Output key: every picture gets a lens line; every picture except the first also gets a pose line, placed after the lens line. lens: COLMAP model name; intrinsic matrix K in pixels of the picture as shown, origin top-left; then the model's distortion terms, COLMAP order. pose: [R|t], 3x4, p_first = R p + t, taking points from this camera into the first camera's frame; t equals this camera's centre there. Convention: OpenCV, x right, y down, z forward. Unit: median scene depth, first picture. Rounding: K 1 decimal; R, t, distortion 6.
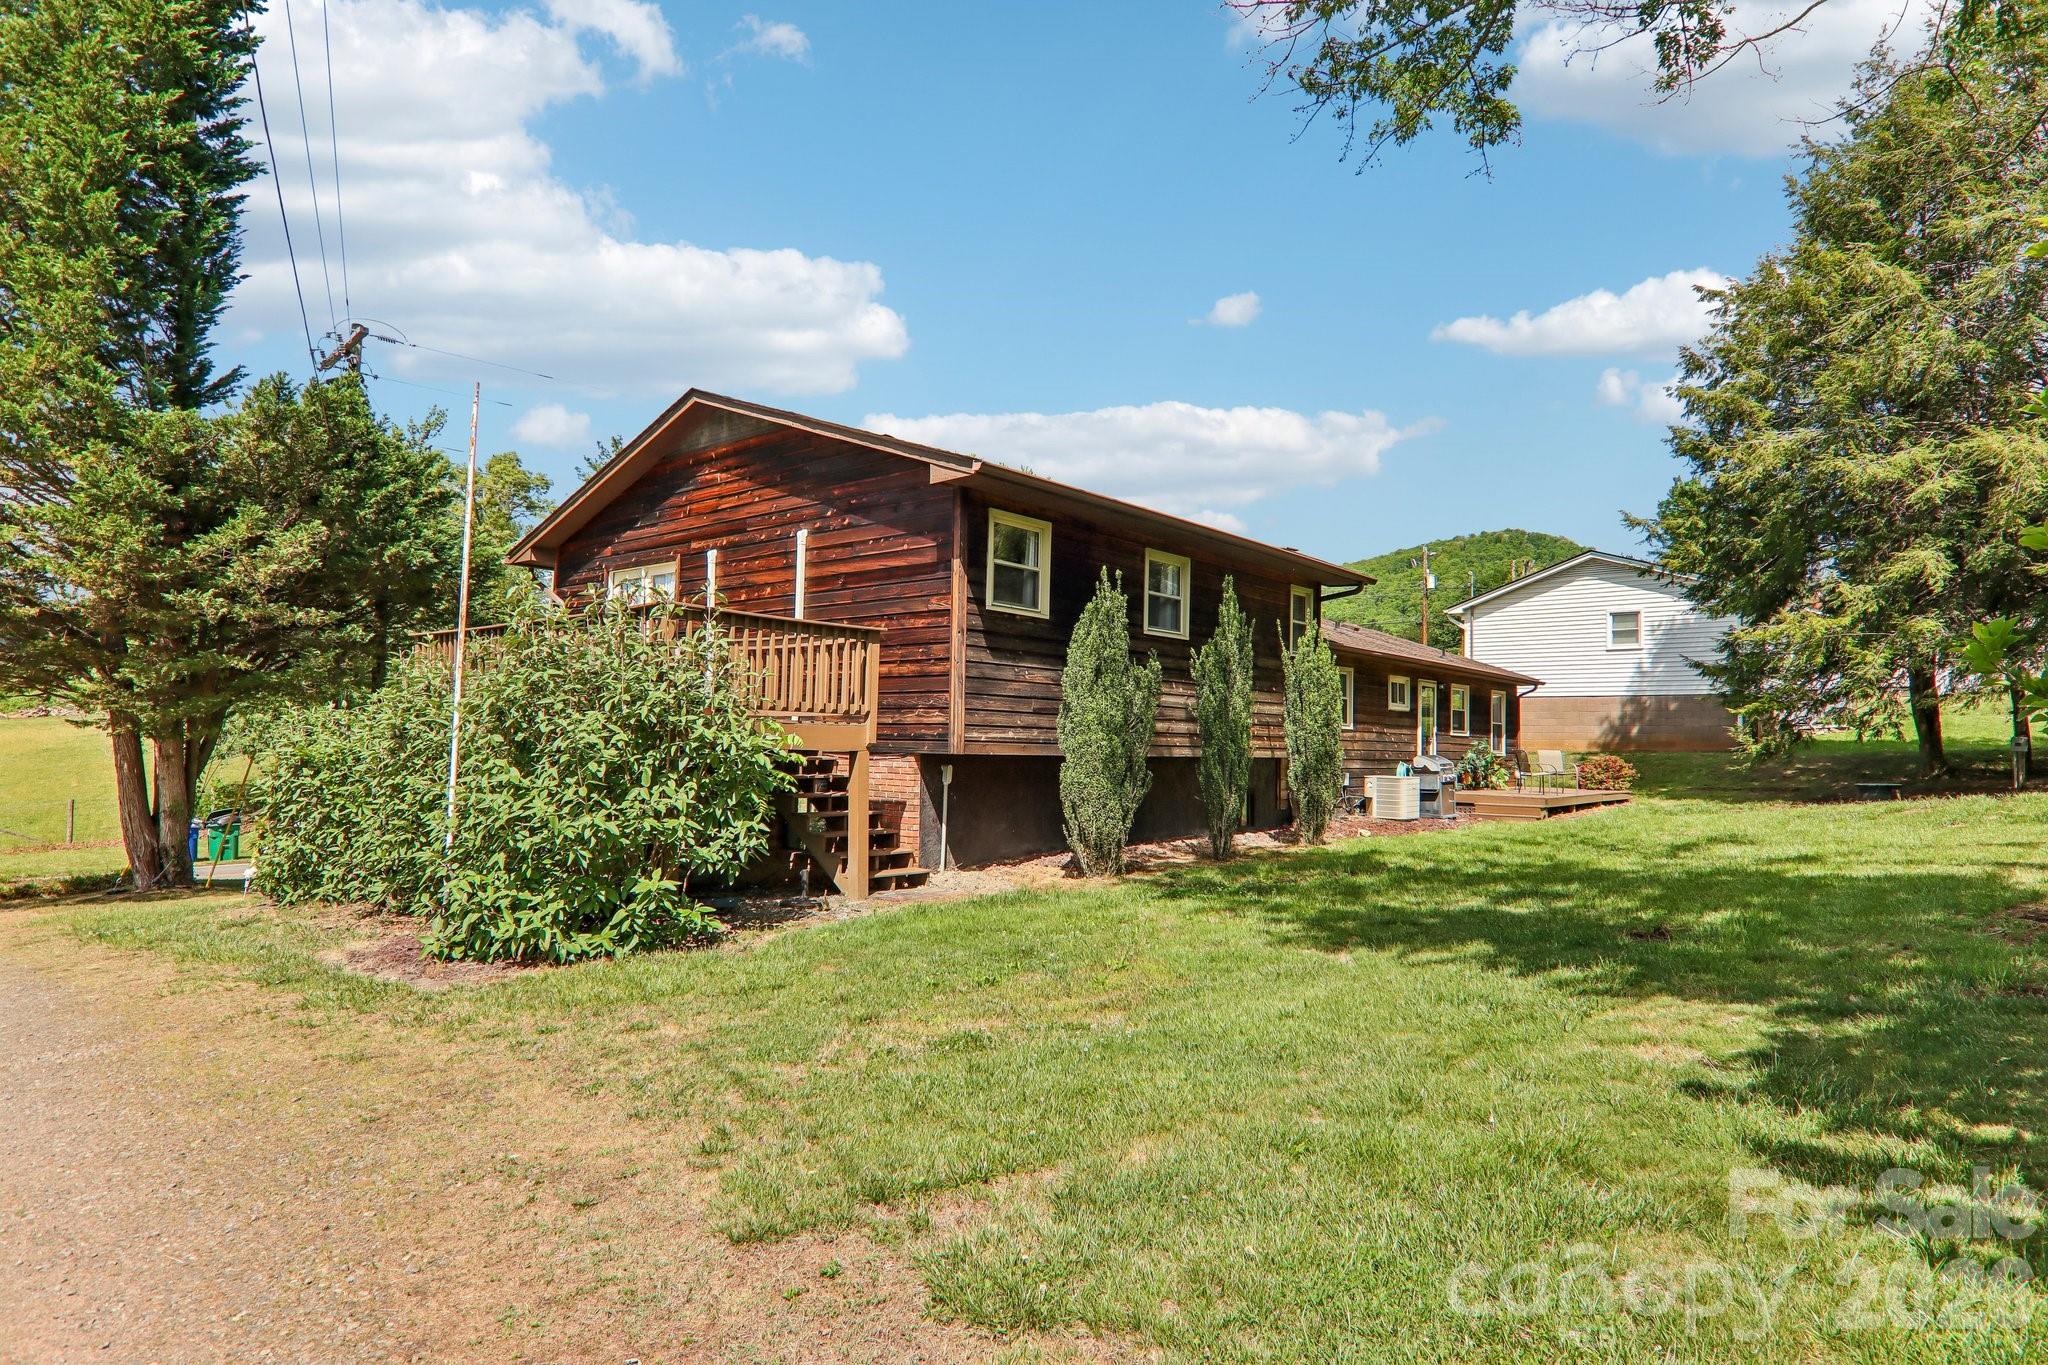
lens RADIAL K [[1141.4, 0, 1037.4], [0, 1141.4, 696.1], [0, 0, 1]] dist [-0.001636, -0.005105]
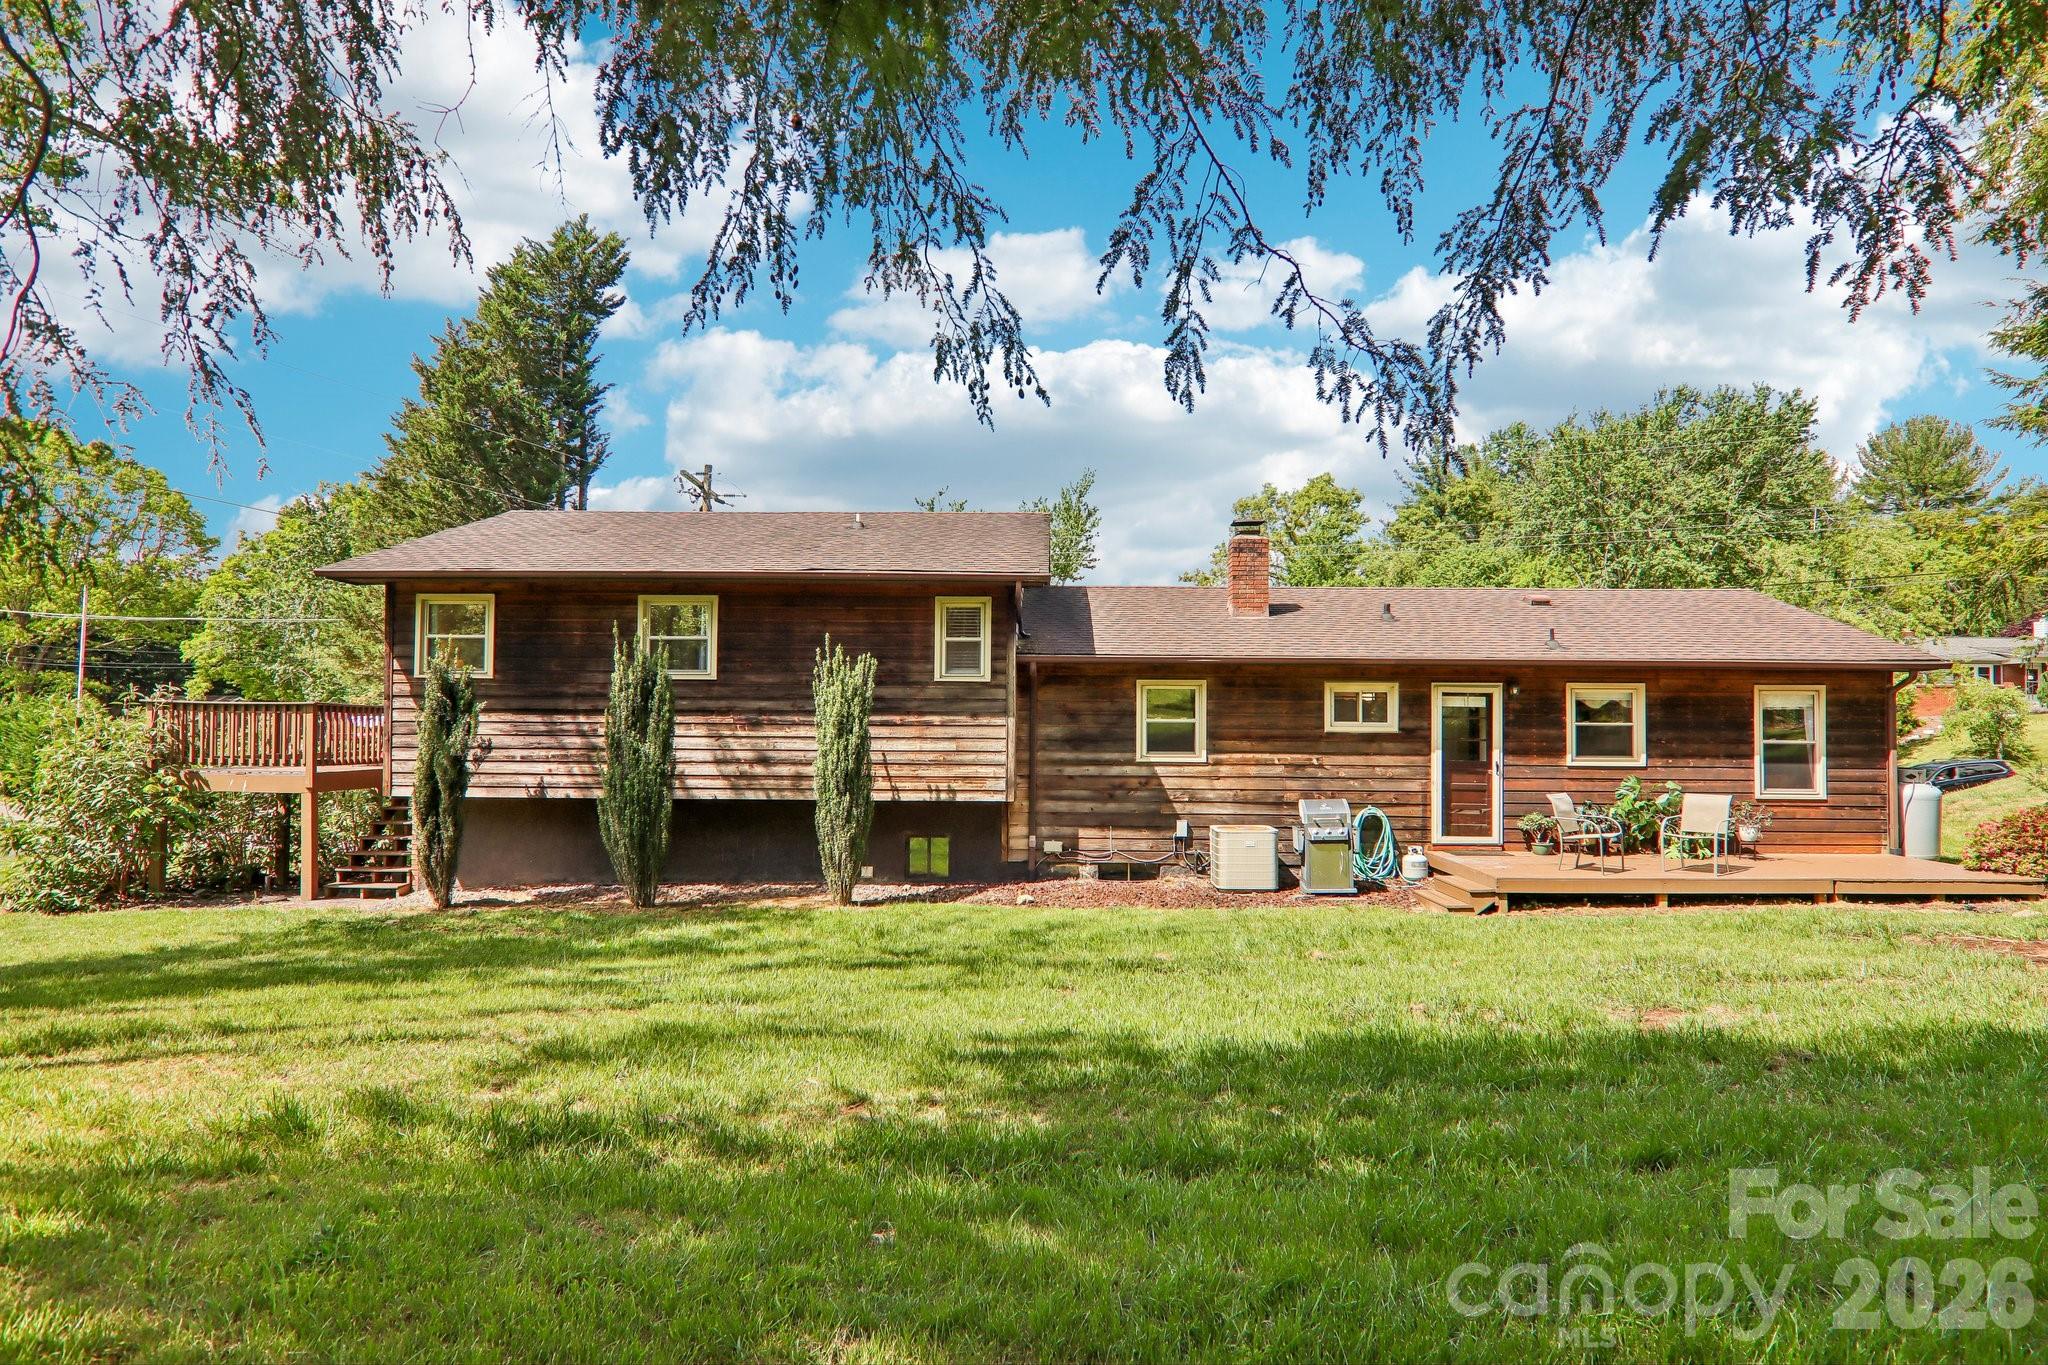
lens RADIAL K [[1141.4, 0, 1024.0], [0, 1141.4, 679.3], [0, 0, 1]] dist [-0.001636, -0.005105]
pose [[0.630829, -0.046570, -0.774523, 1.005914], [0.038887, 0.998840, -0.028384, -0.010498], [0.774947, -0.012213, 0.631909, 0.560695]]
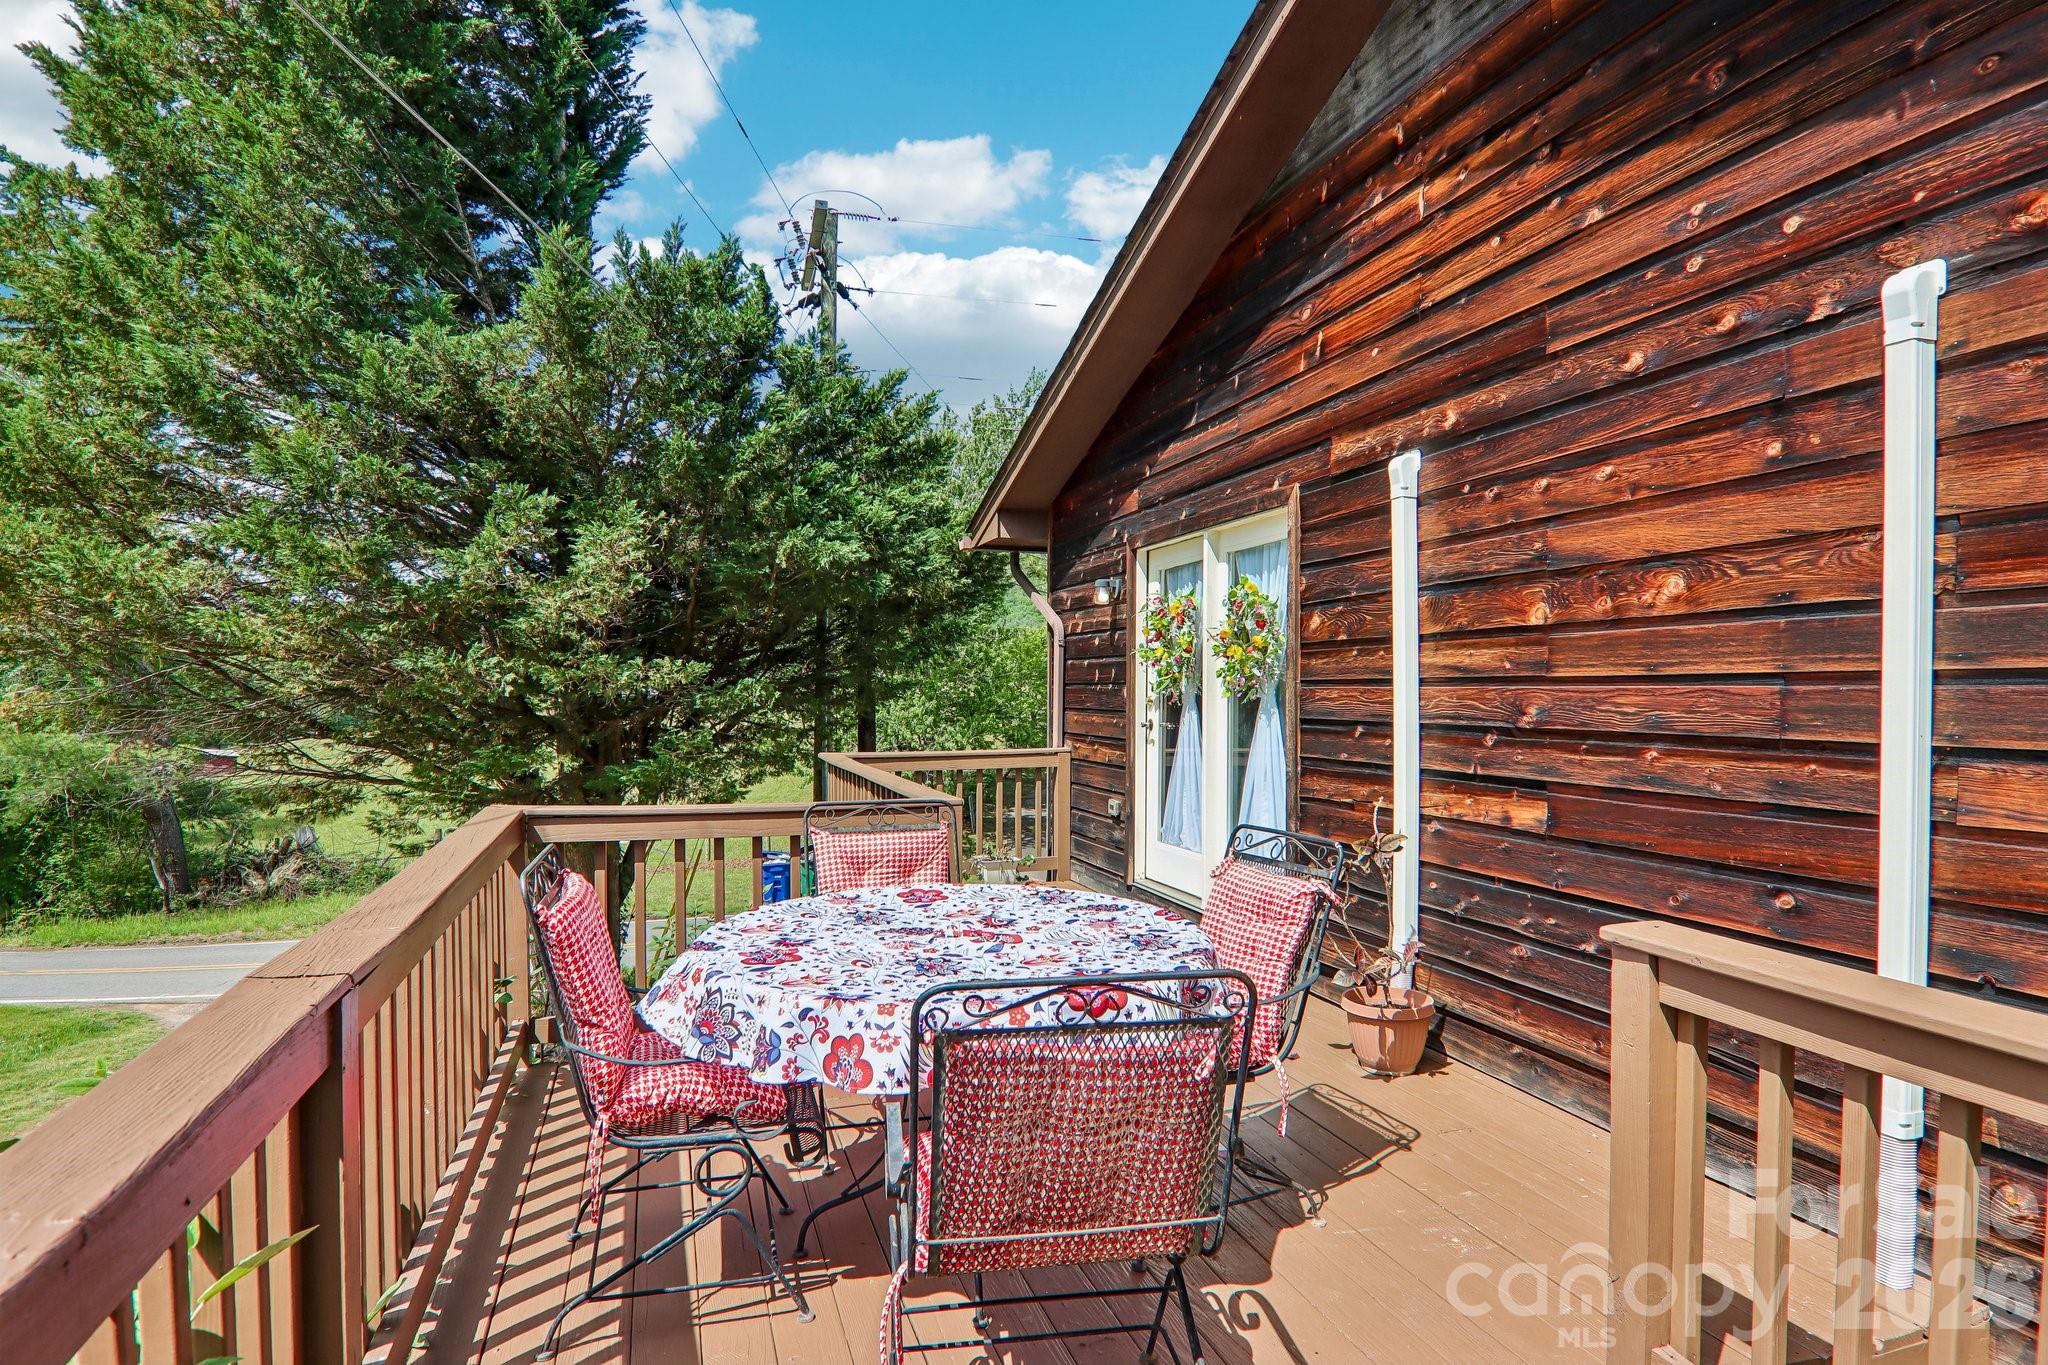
lens RADIAL K [[1141.4, 0, 1026.2], [0, 1141.4, 689.3], [0, 0, 1]] dist [-0.001636, -0.005105]
pose [[0.849881, -0.019113, -0.526628, -0.199095], [0.037032, 0.999038, 0.023504, -0.072302], [0.525672, -0.039478, 0.849771, 0.647205]]
